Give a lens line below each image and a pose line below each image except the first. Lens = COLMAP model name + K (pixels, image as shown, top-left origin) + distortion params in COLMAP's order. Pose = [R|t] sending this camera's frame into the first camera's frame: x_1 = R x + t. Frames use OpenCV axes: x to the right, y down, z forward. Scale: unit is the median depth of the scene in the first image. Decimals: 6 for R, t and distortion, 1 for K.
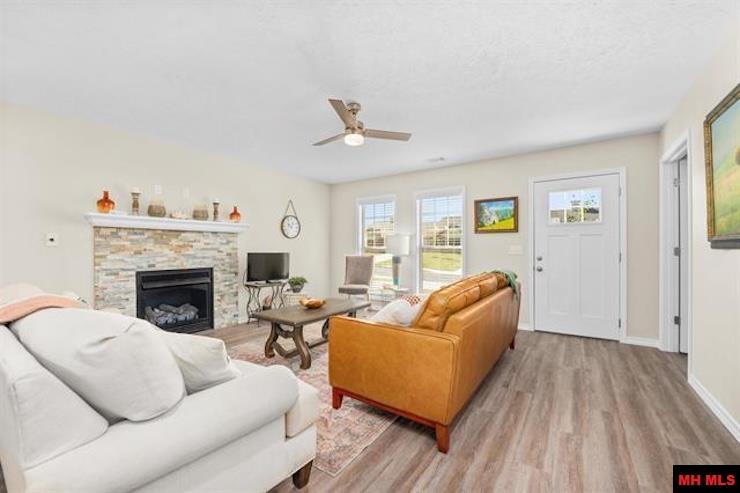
lens RADIAL K [[305.1, 0, 370.0], [0, 305.1, 246.5], [0, 0, 1]] dist [-0.001118, -0.000086]
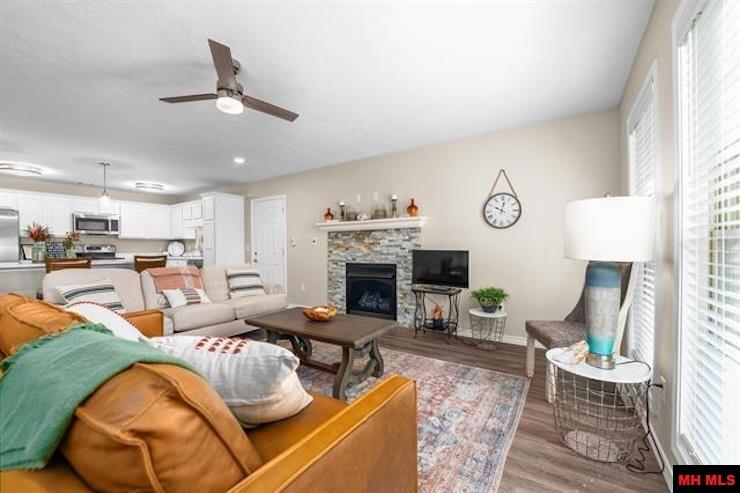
lens RADIAL K [[305.1, 0, 370.0], [0, 305.1, 246.5], [0, 0, 1]] dist [-0.001118, -0.000086]
pose [[0.011363, 0.017741, -0.999778, 0.490809], [0.028557, 0.999429, 0.018060, -0.010249], [0.999528, -0.028756, 0.010850, 0.909457]]
